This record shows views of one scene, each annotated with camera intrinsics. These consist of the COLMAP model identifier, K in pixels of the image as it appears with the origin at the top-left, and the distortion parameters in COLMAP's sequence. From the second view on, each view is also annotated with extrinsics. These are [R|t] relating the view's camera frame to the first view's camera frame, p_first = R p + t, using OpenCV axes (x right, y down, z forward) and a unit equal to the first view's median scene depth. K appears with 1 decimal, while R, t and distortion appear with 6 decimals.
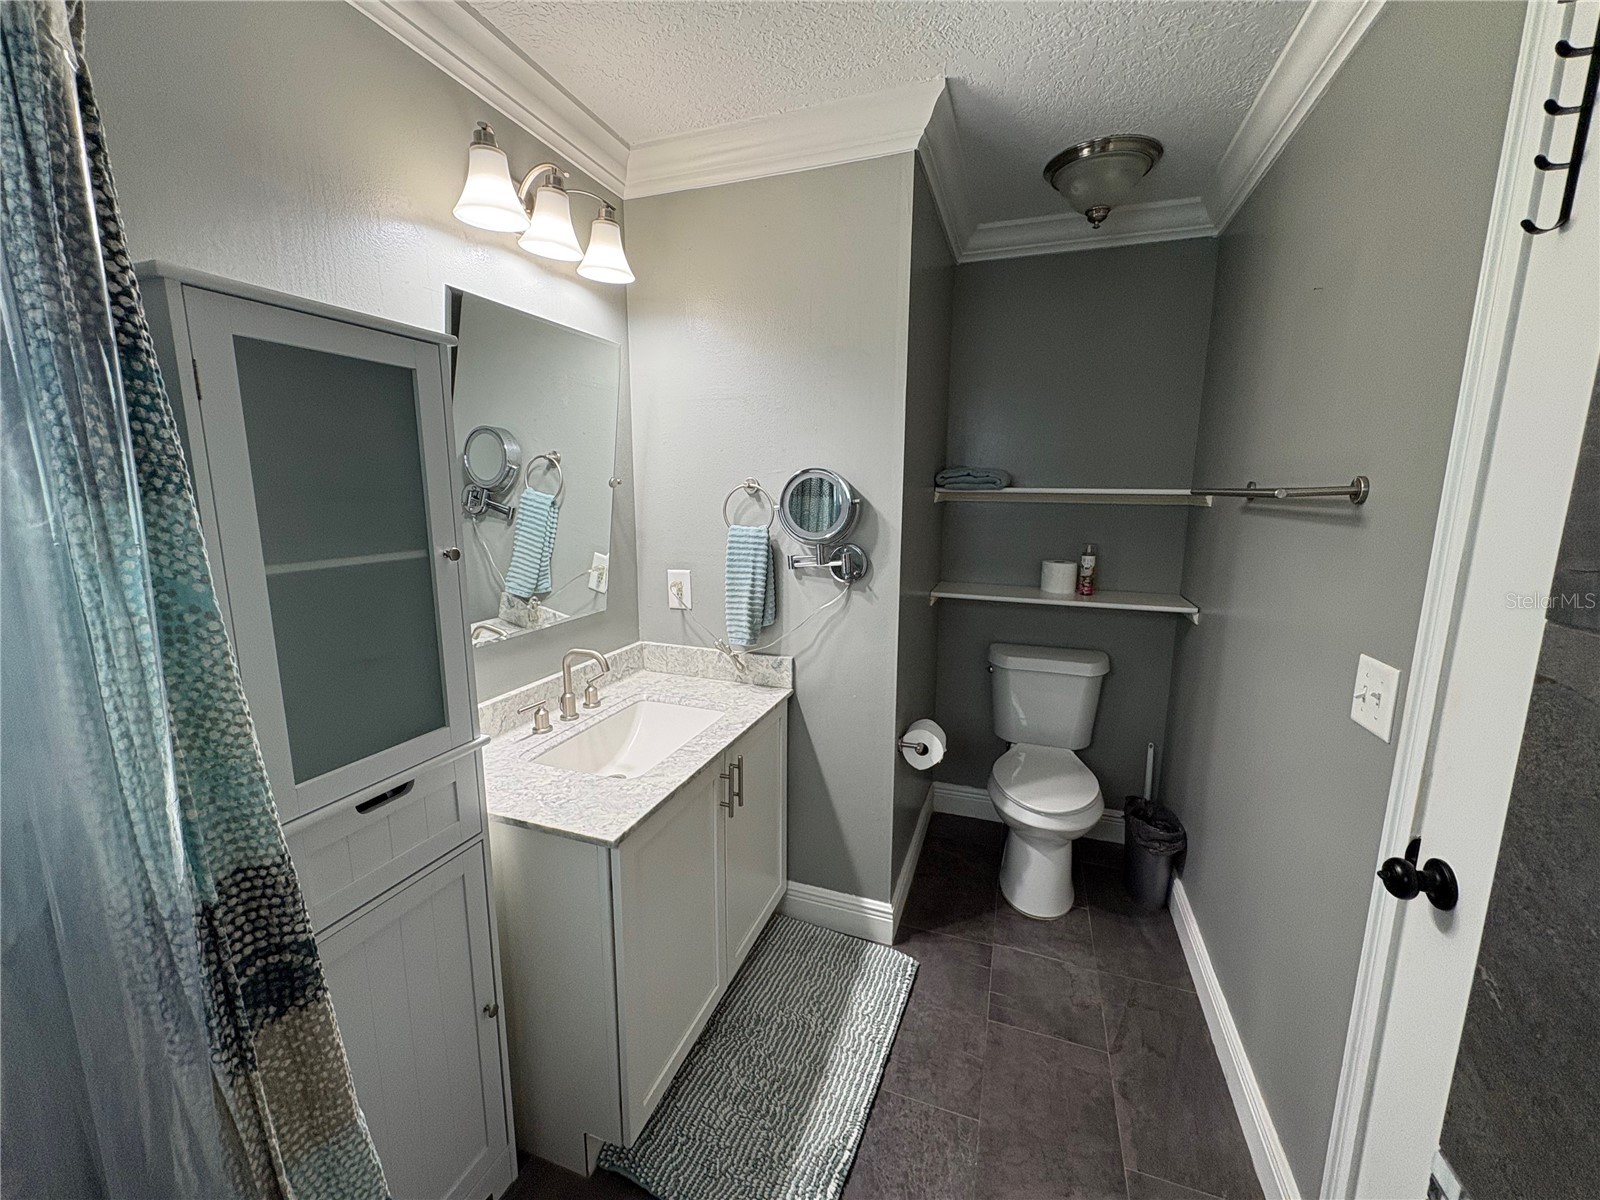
lens RADIAL K [[637.0, 0, 798.4], [0, 637.0, 596.3], [0, 0, 1]] dist [0.002980, 0.000031]
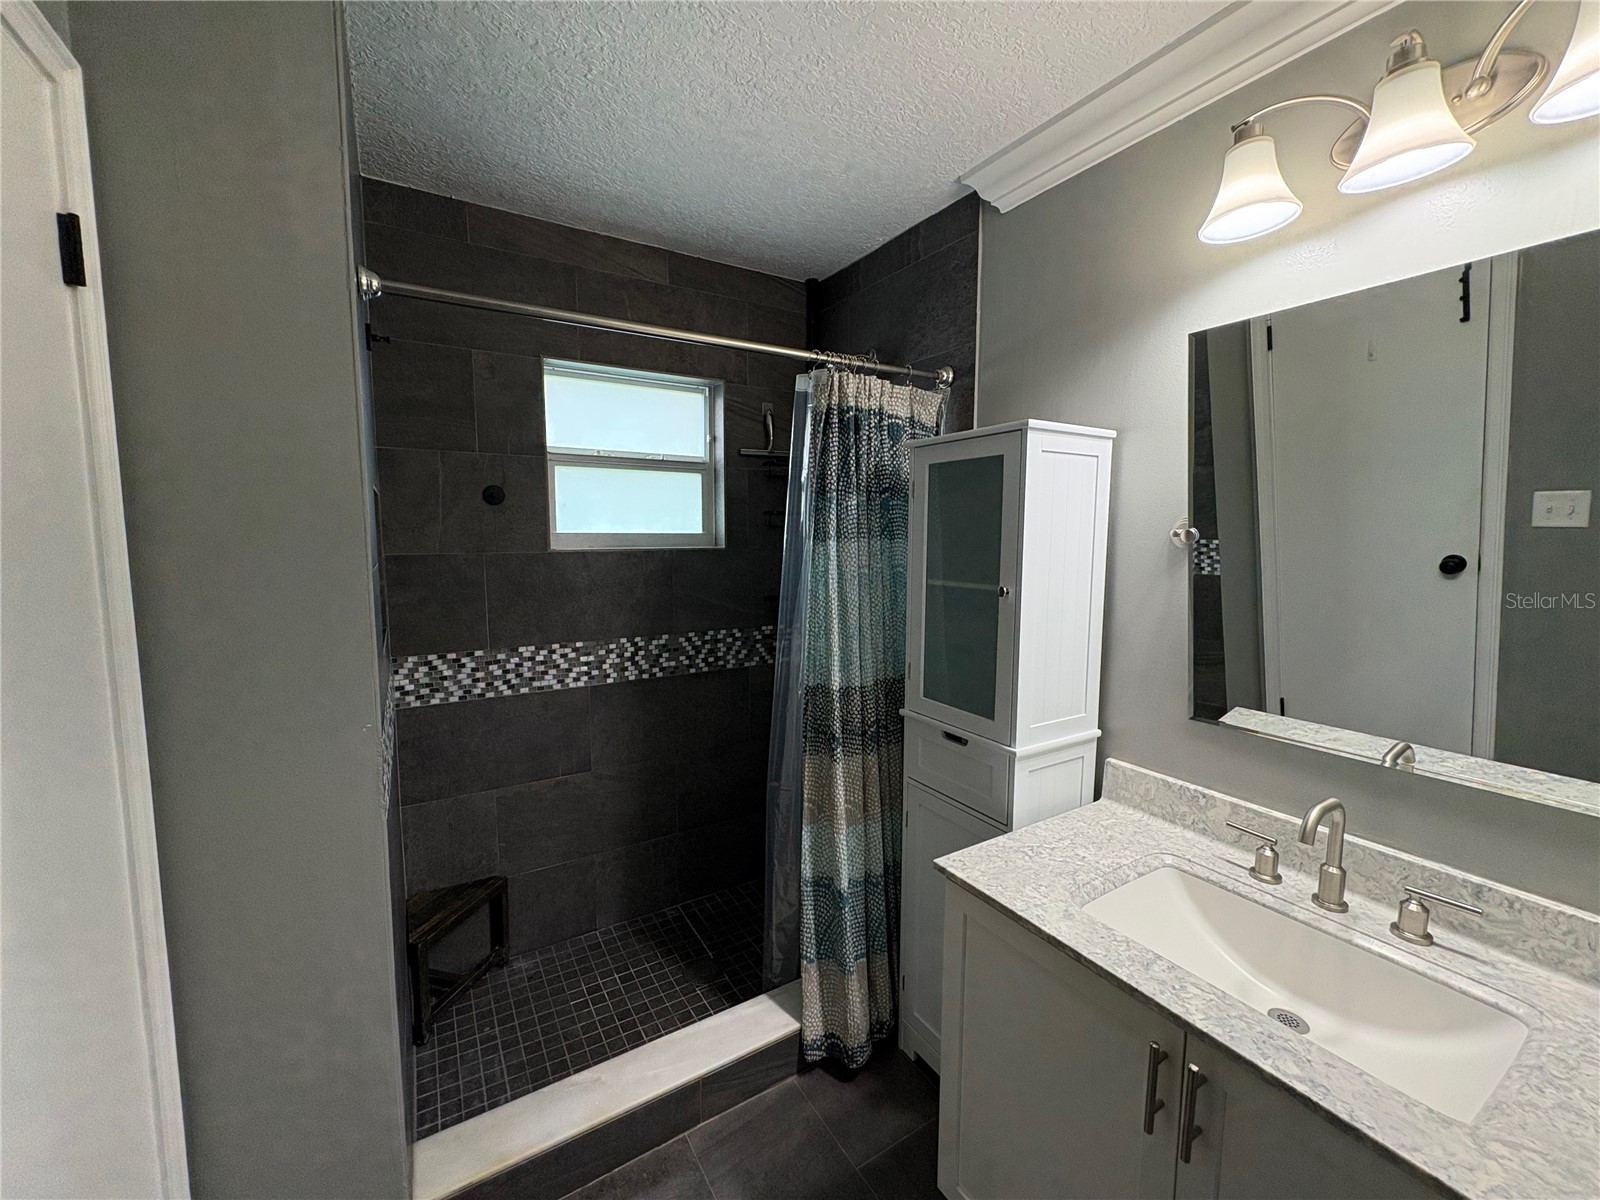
lens RADIAL K [[637.0, 0, 796.2], [0, 637.0, 597.3], [0, 0, 1]] dist [0.002980, 0.000031]
pose [[-0.626001, 0.065064, -0.777104, 0.527820], [-0.146405, 0.968988, 0.199067, -0.182928], [0.765956, 0.238388, -0.597061, 1.076309]]
